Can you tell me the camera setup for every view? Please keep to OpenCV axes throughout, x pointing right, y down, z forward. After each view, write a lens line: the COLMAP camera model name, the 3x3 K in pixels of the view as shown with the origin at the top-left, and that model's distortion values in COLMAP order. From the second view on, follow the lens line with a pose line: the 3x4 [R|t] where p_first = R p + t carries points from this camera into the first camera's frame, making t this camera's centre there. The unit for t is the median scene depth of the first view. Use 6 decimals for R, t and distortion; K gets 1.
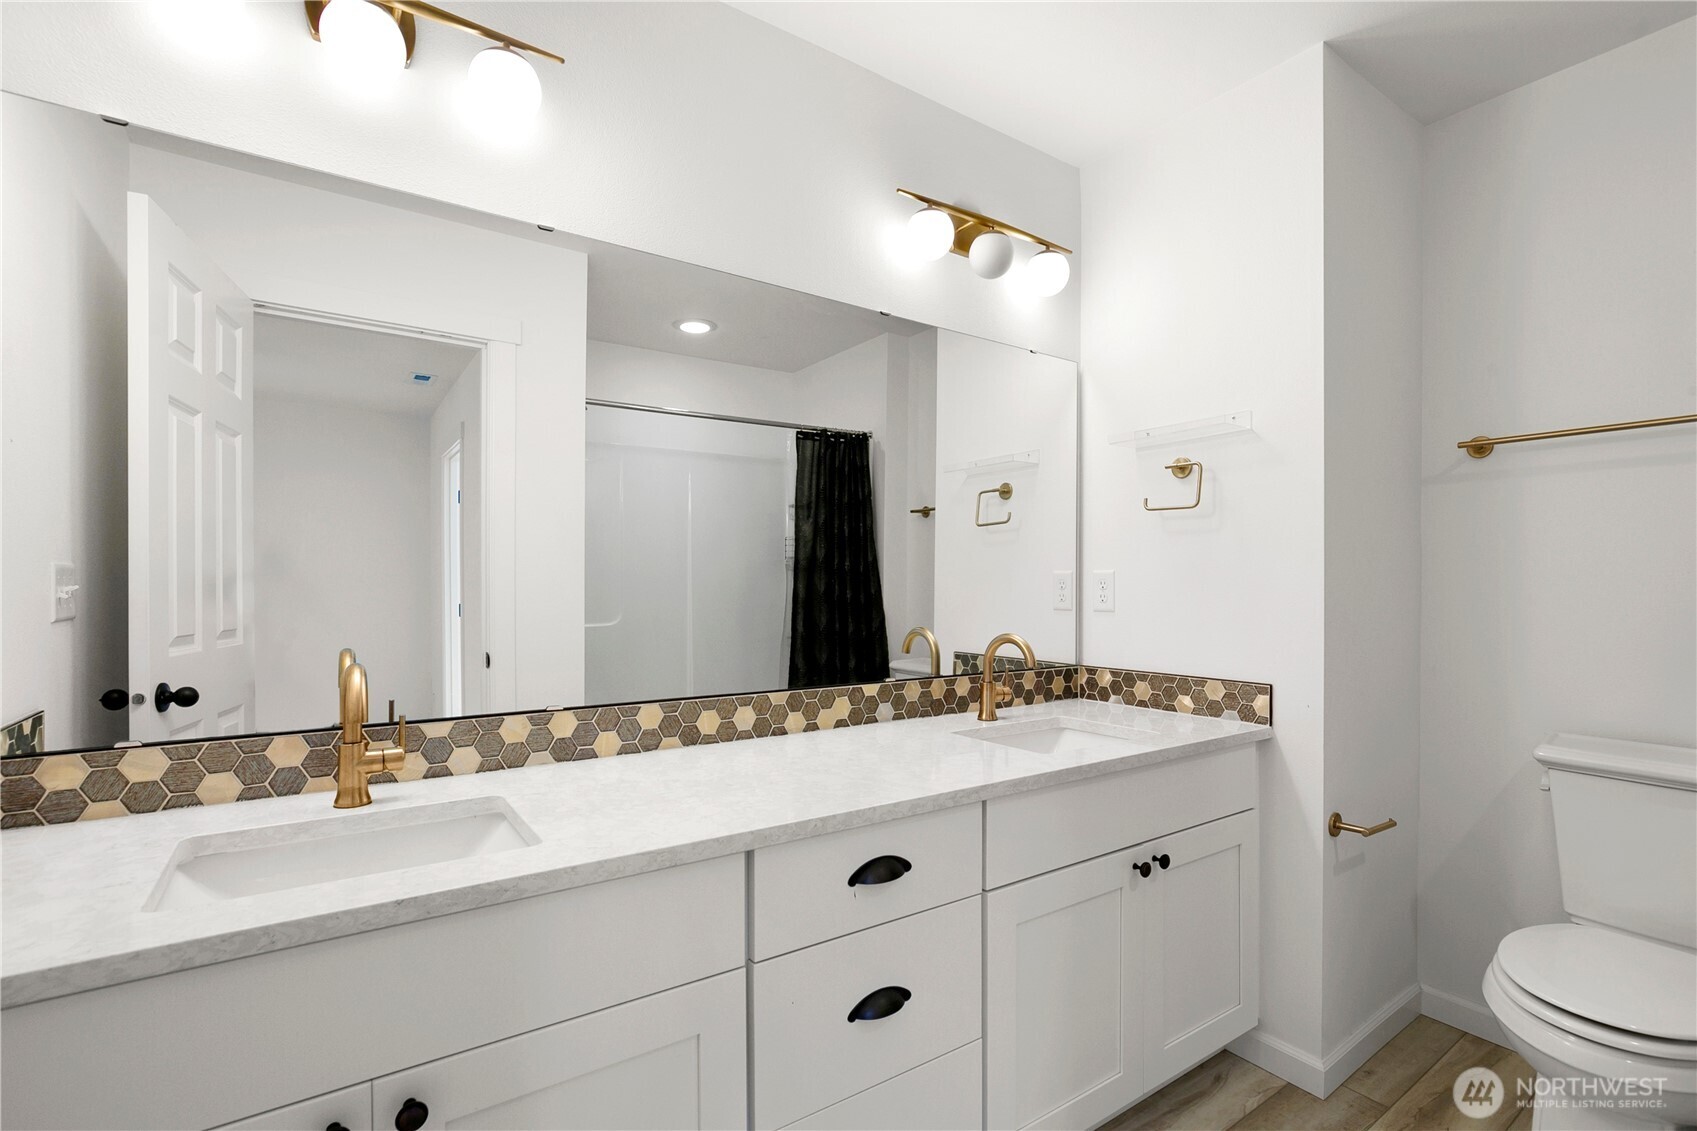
lens RADIAL K [[781.4, 0, 853.2], [0, 781.4, 583.8], [0, 0, 1]] dist [-0.000942, 0.000005]
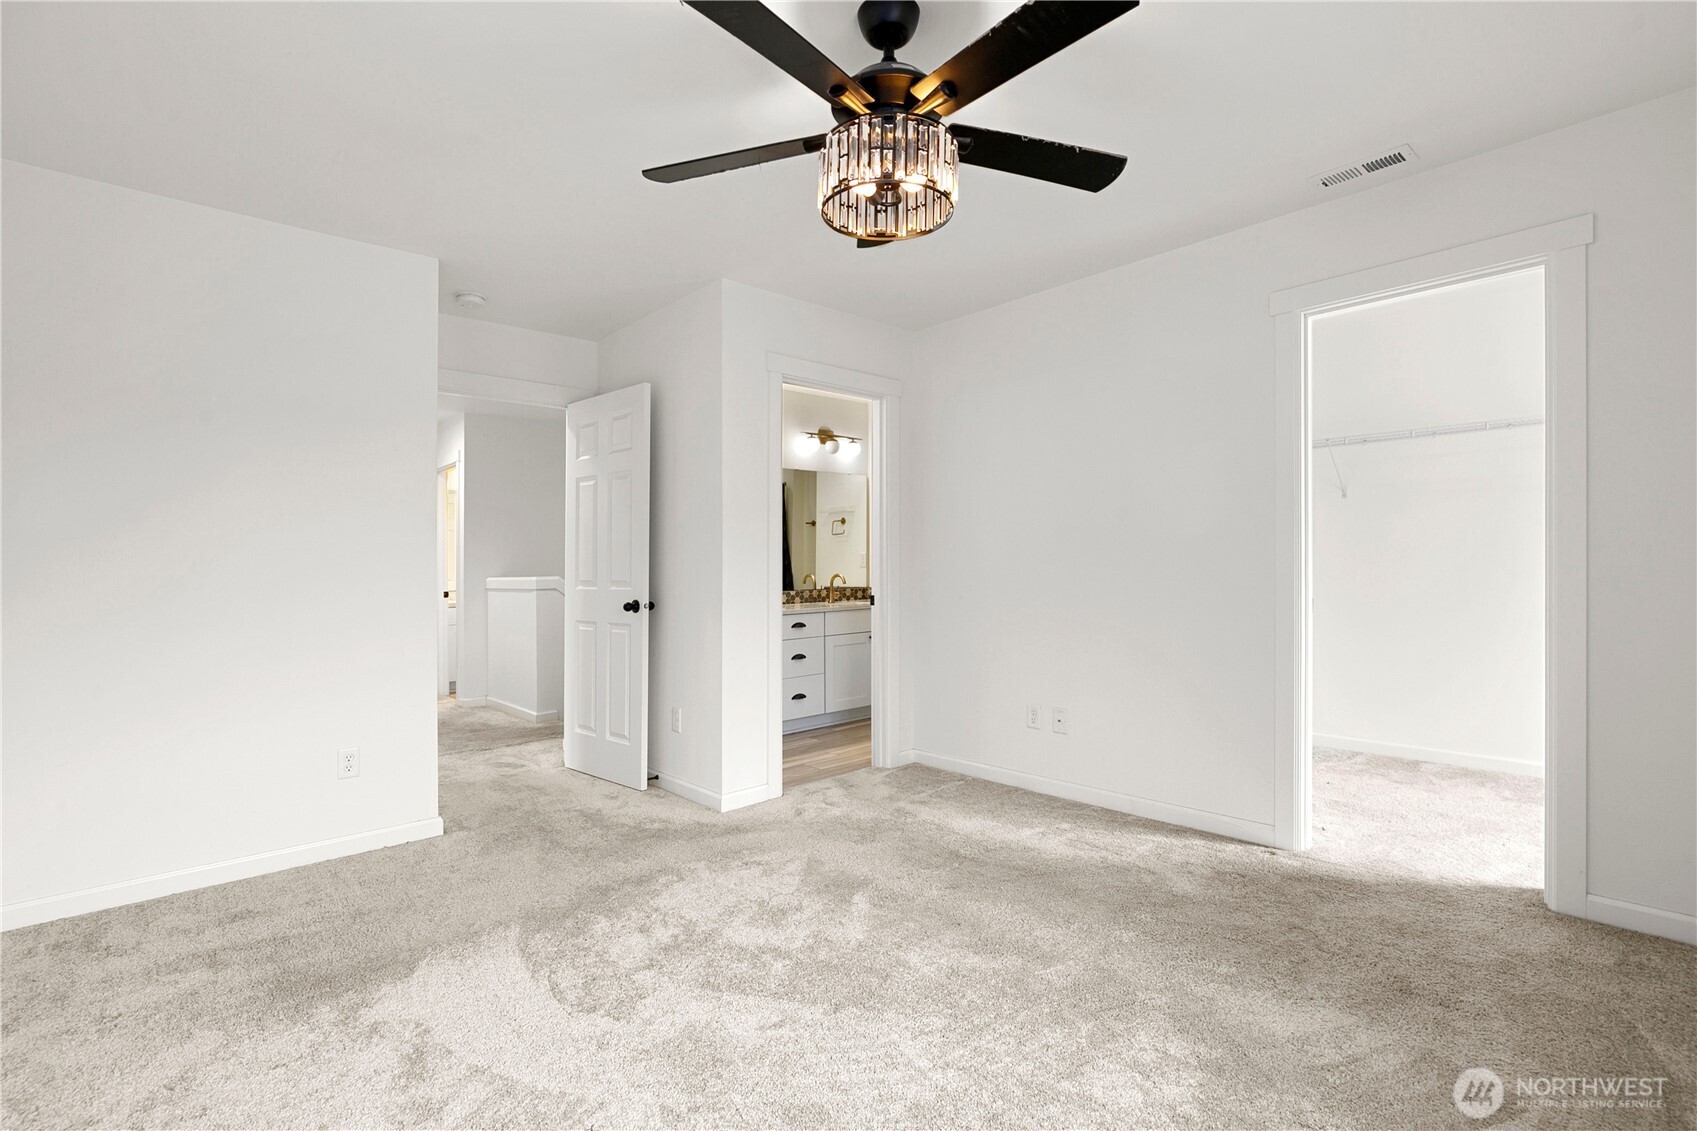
lens RADIAL K [[780.3, 0, 848.5], [0, 780.3, 565.5], [0, 0, 1]] dist [-0.000270, -0.000001]
pose [[0.991863, -0.003146, 0.127274, -0.131336], [0.002116, 0.999964, 0.008227, 0.005780], [-0.127295, -0.007891, 0.991834, -1.805061]]
